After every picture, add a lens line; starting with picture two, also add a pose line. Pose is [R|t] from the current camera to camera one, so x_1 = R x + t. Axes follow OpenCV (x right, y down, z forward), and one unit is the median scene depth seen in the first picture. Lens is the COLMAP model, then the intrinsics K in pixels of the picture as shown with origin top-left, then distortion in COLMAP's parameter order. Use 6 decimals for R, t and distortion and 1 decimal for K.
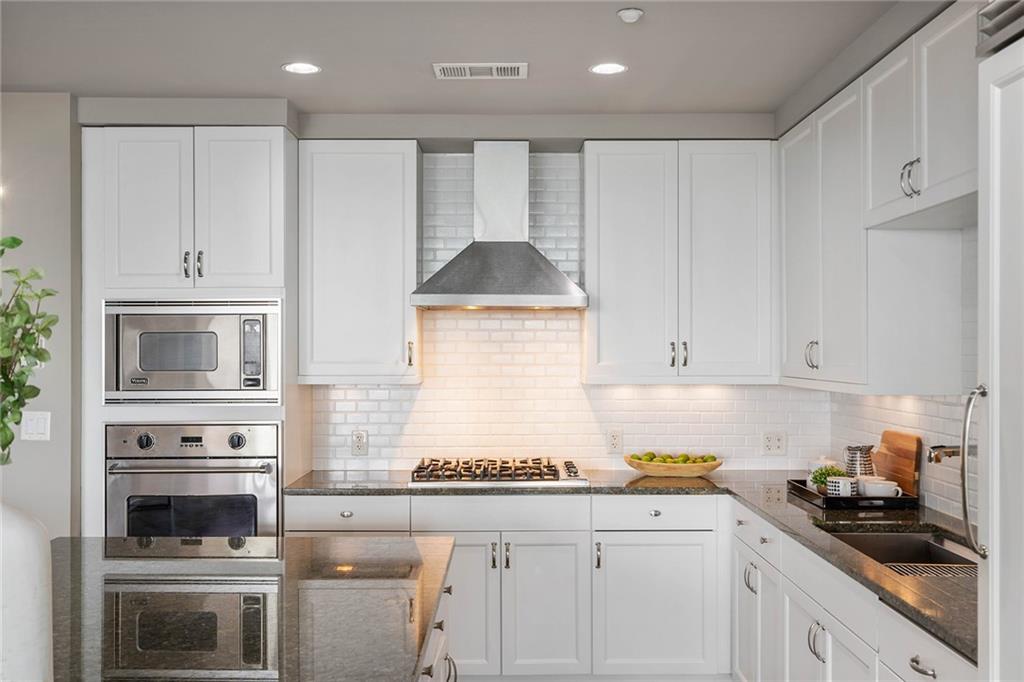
lens RADIAL K [[1003.7, 0, 512.0], [0, 1003.7, 341.0], [0, 0, 1]] dist [0.005569, 0.000311]
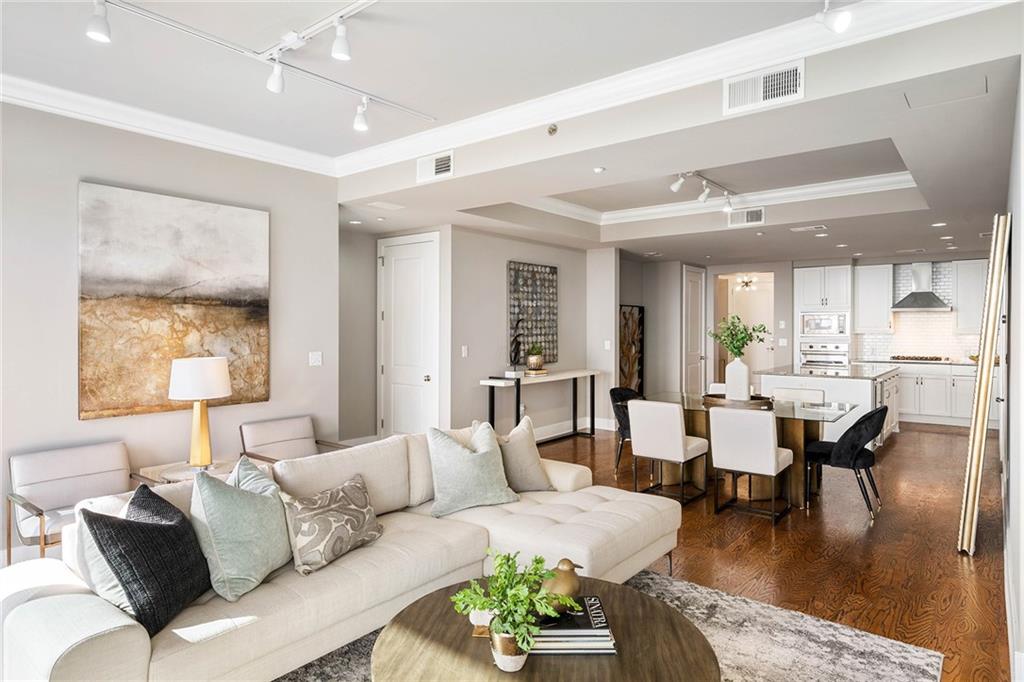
lens RADIAL K [[597.7, 0, 512.0], [0, 597.7, 341.0], [0, 0, 1]] dist [0.001952, 0.000598]
pose [[0.781244, 0.011632, -0.624118, 0.173756], [0.005637, 0.999654, 0.025686, 0.008874], [0.624201, -0.023585, 0.780908, -1.479896]]
